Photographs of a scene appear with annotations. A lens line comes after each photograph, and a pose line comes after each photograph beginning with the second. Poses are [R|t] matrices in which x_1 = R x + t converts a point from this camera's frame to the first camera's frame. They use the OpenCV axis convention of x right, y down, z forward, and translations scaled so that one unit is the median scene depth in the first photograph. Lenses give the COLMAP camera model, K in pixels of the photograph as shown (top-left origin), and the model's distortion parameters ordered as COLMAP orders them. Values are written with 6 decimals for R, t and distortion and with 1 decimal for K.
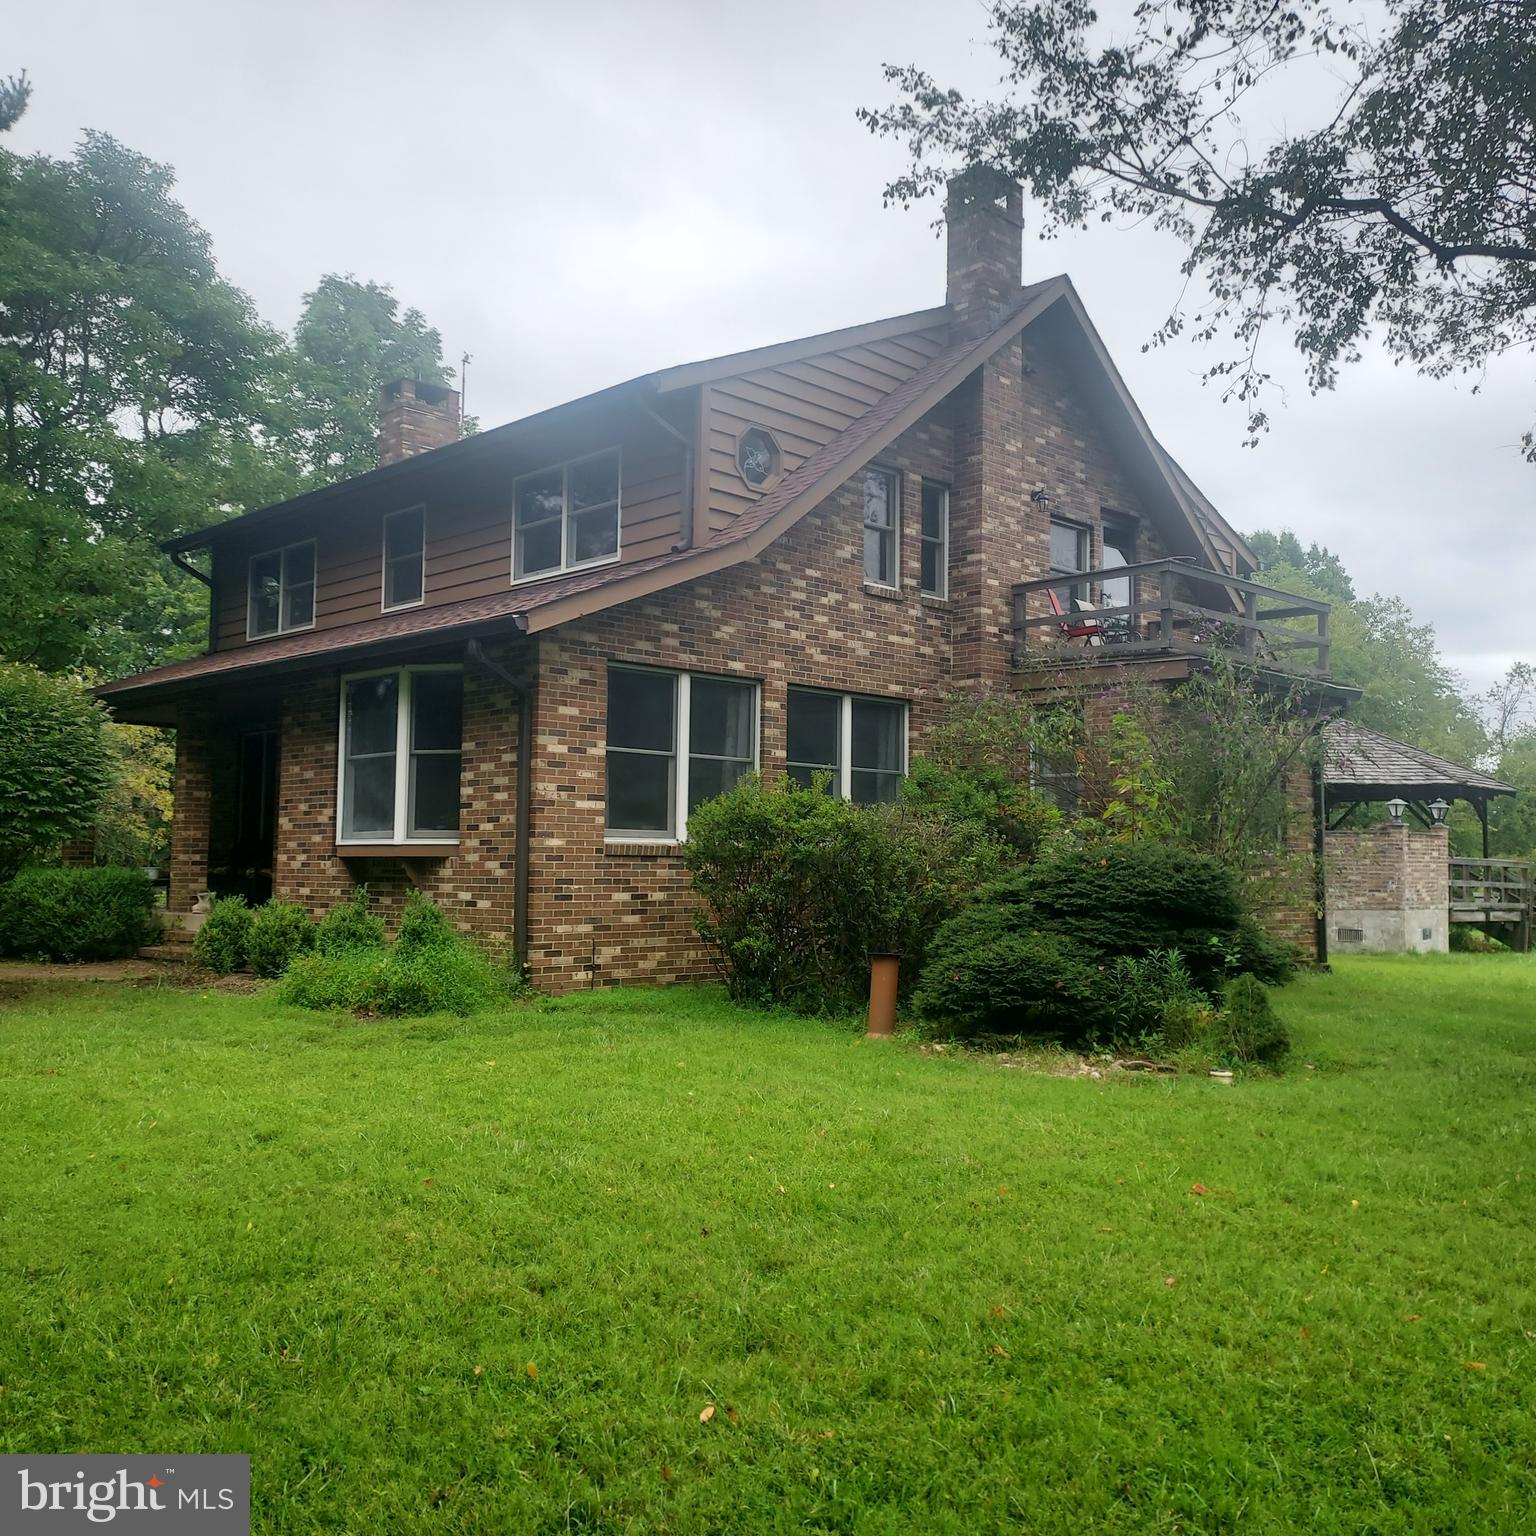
lens RADIAL K [[1417.1, 0, 768.0], [0, 1417.1, 768.0], [0, 0, 1]] dist [0.069300, -0.010382]
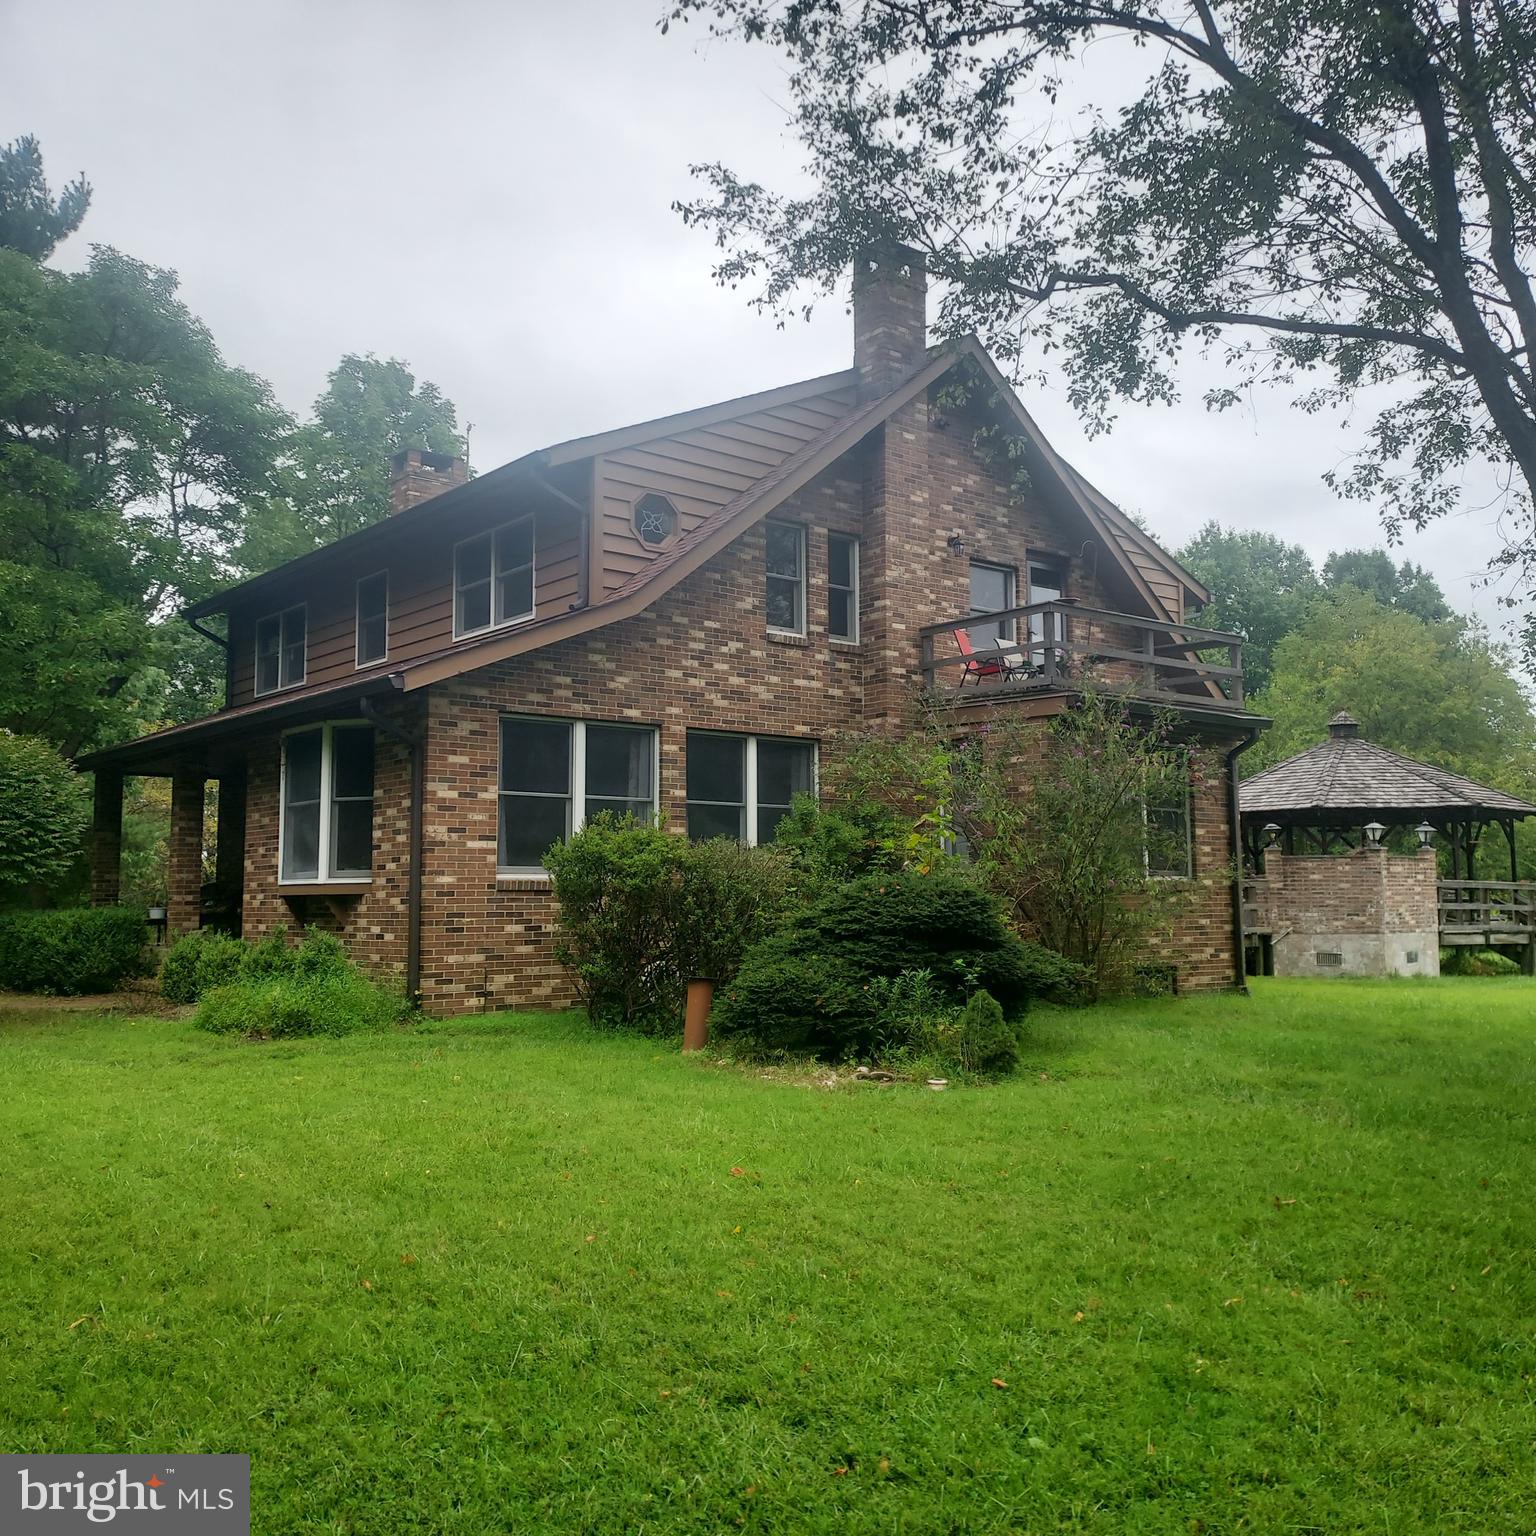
lens RADIAL K [[1412.5, 0, 768.0], [0, 1412.5, 768.0], [0, 0, 1]] dist [0.082357, -0.008122]
pose [[0.995608, -0.022147, -0.090968, 0.168140], [0.020088, 0.999522, -0.023491, -0.002595], [0.091445, 0.021560, 0.995577, -0.059654]]
